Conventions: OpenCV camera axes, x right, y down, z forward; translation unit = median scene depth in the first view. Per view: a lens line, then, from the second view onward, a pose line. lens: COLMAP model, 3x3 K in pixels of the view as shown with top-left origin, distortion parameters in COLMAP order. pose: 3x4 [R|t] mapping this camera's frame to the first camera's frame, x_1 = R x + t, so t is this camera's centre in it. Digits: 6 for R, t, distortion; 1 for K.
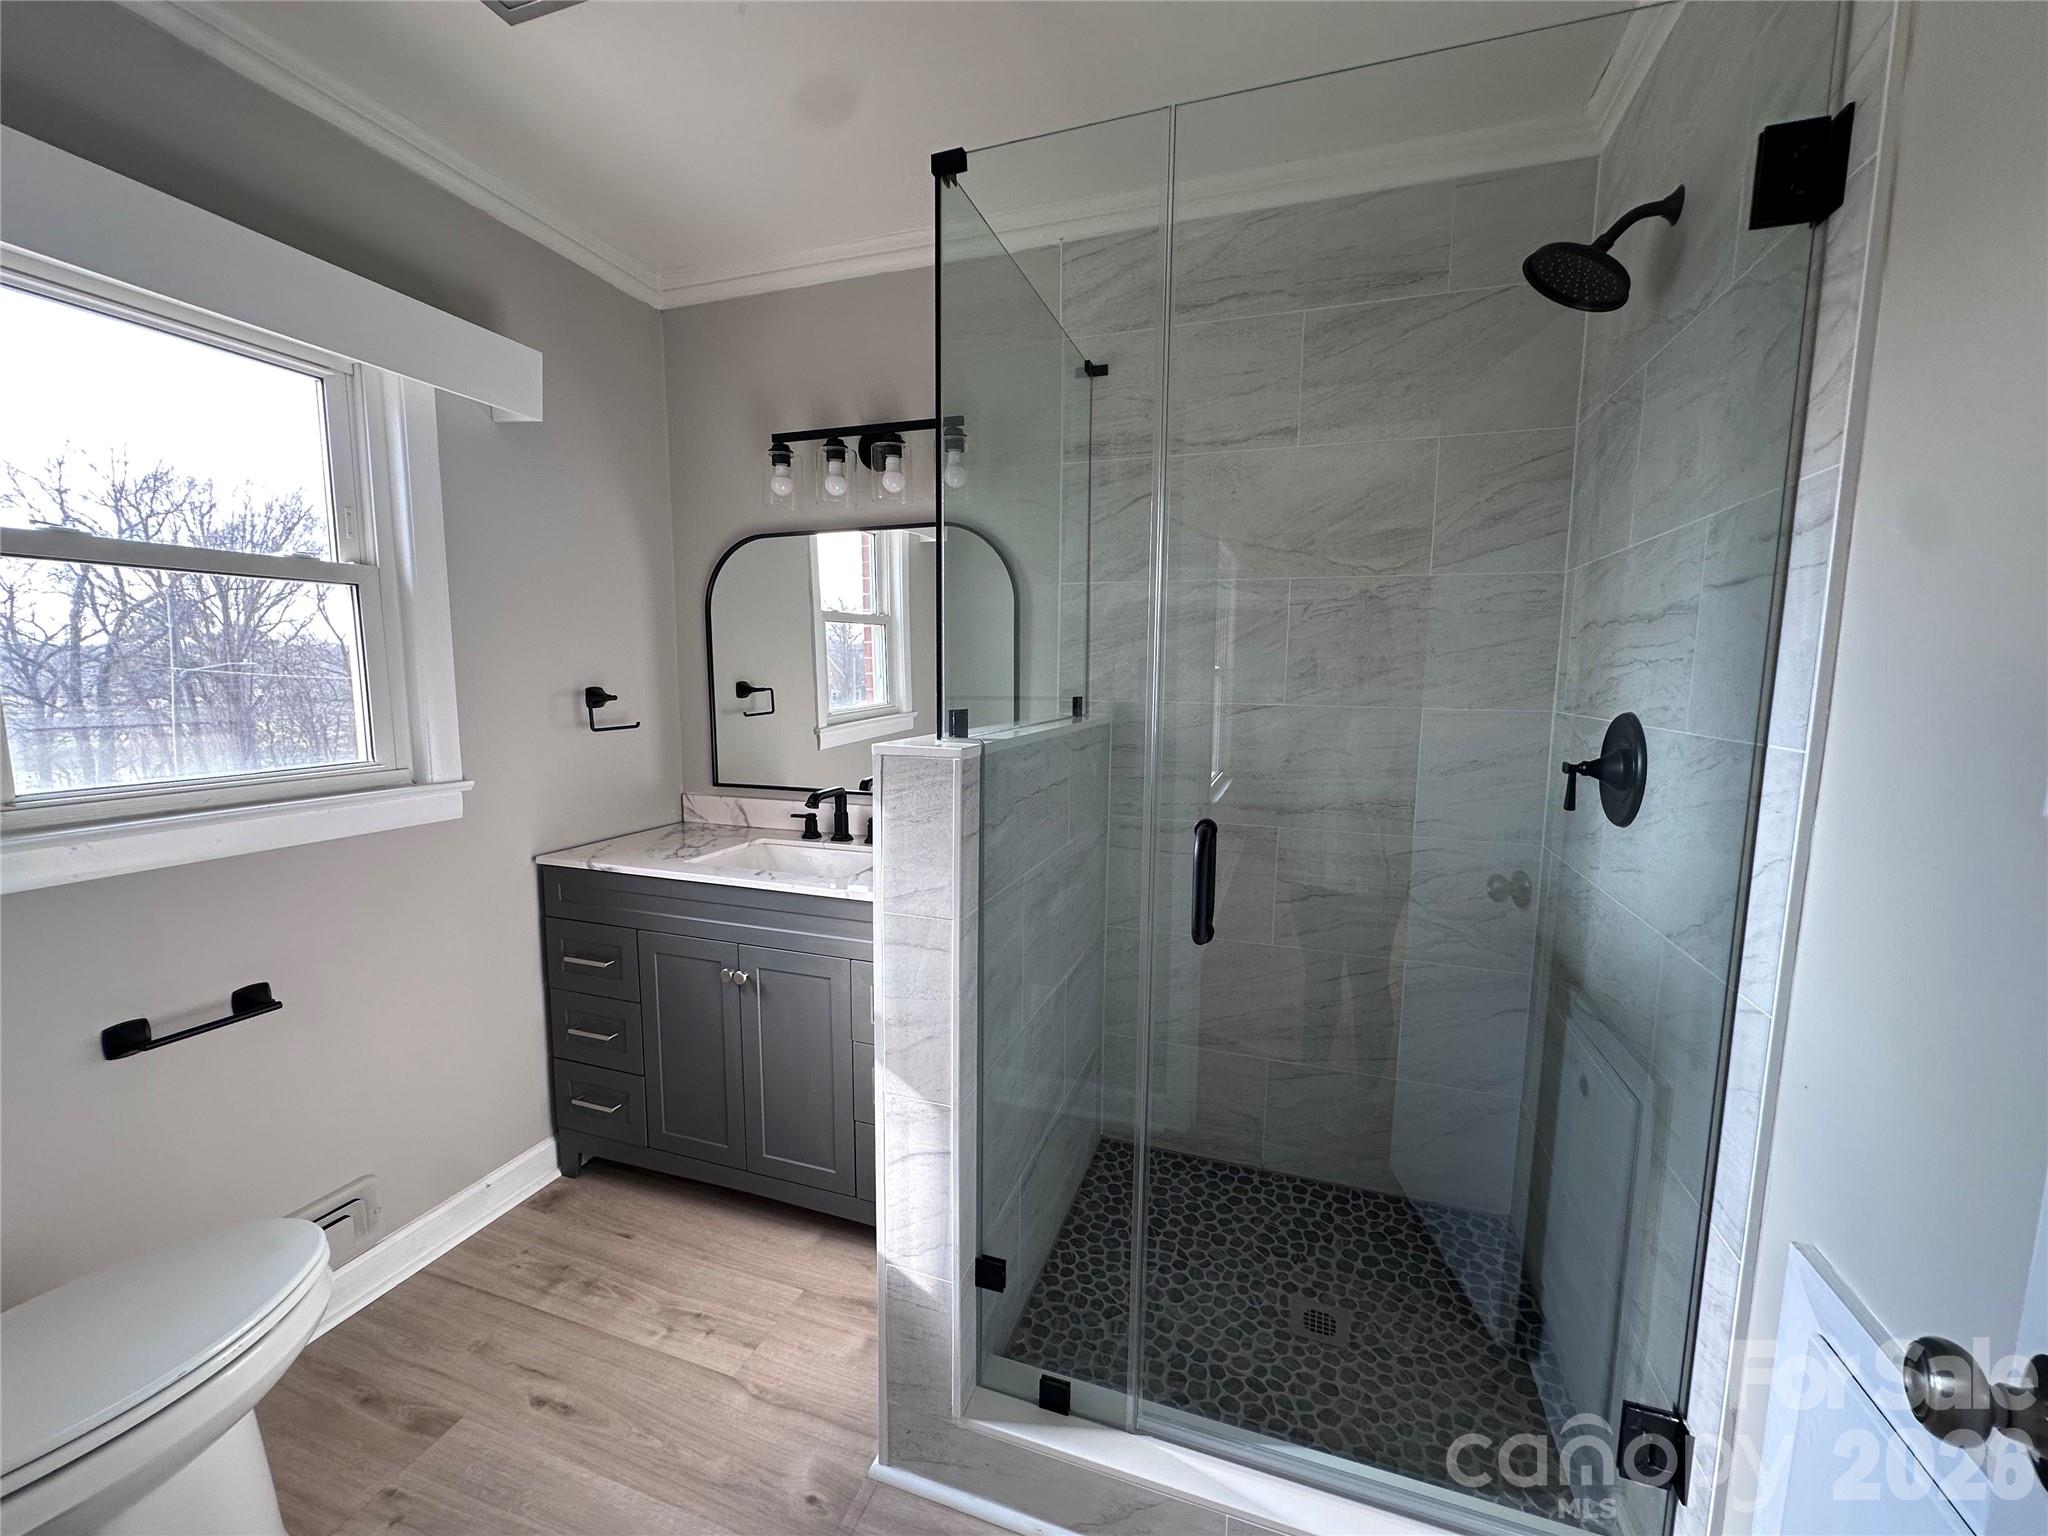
lens RADIAL K [[819.5, 0, 1024.0], [0, 819.5, 768.0], [0, 0, 1]] dist [-0.002338, -0.000138]
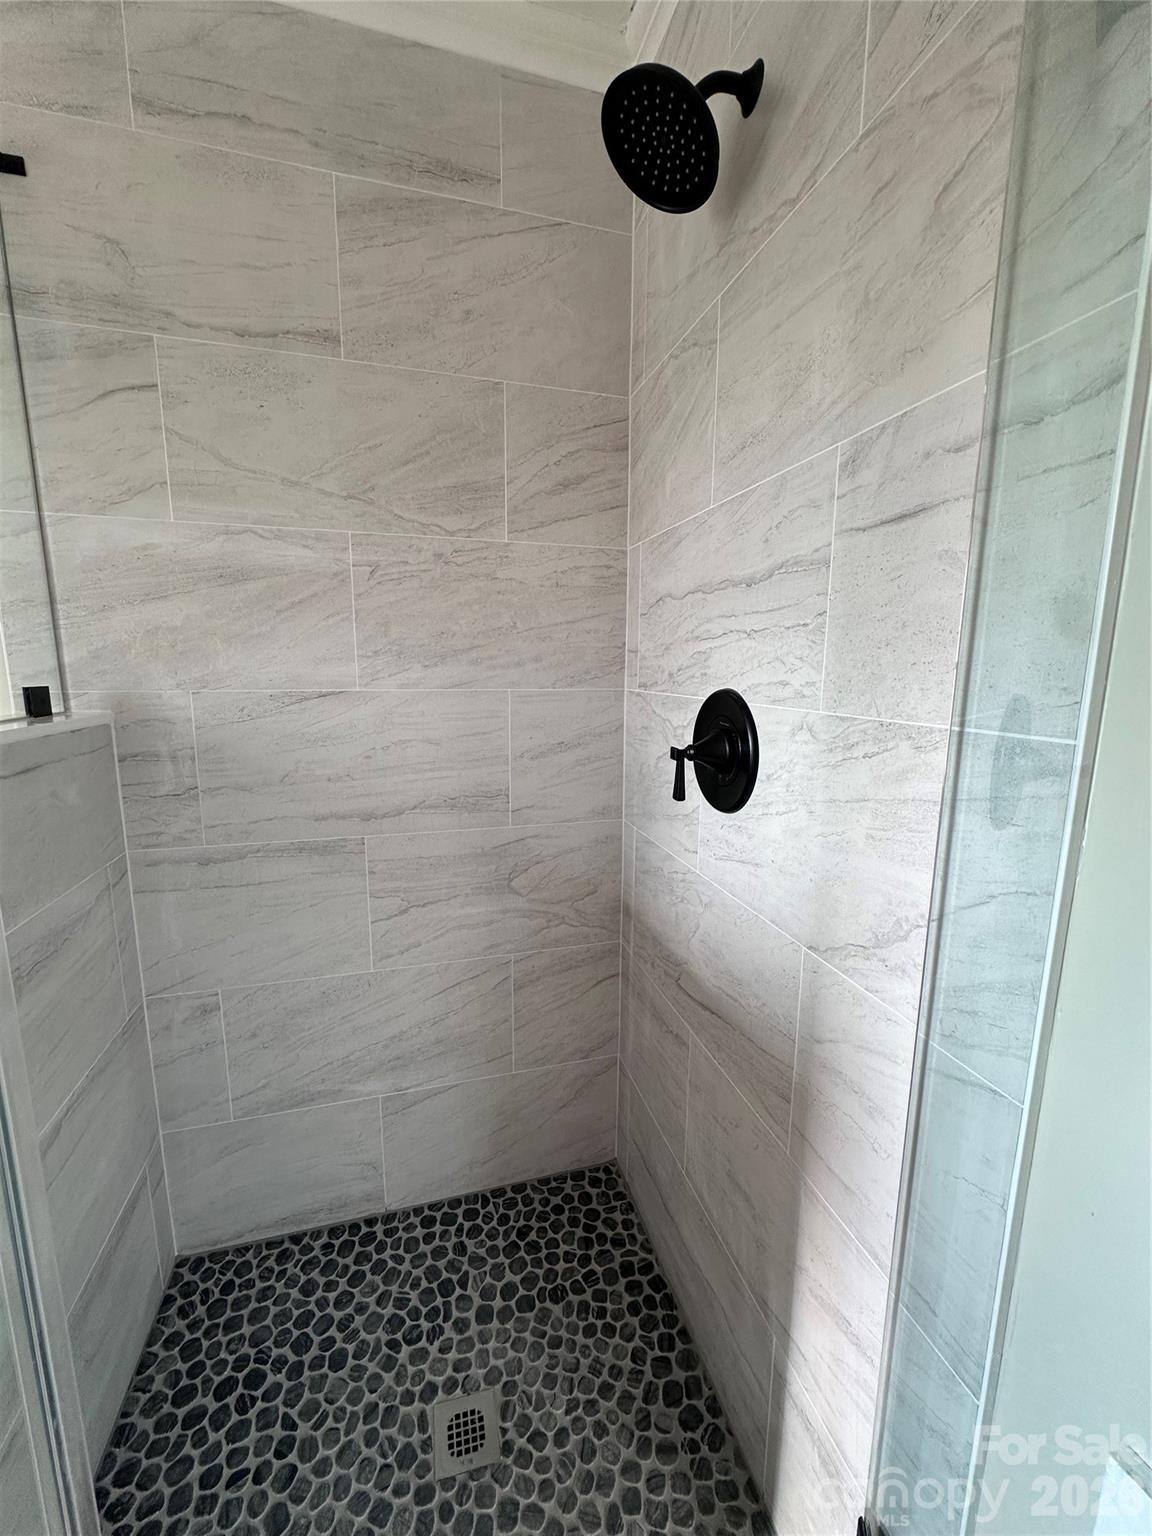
lens RADIAL K [[614.6, 0, 578.0], [0, 614.6, 766.4], [0, 0, 1]] dist [-0.002338, -0.000138]
pose [[0.819204, -0.099500, 0.564805, 0.145404], [0.071041, 0.994855, 0.072223, -0.030417], [-0.569086, -0.019041, 0.822058, 0.372337]]
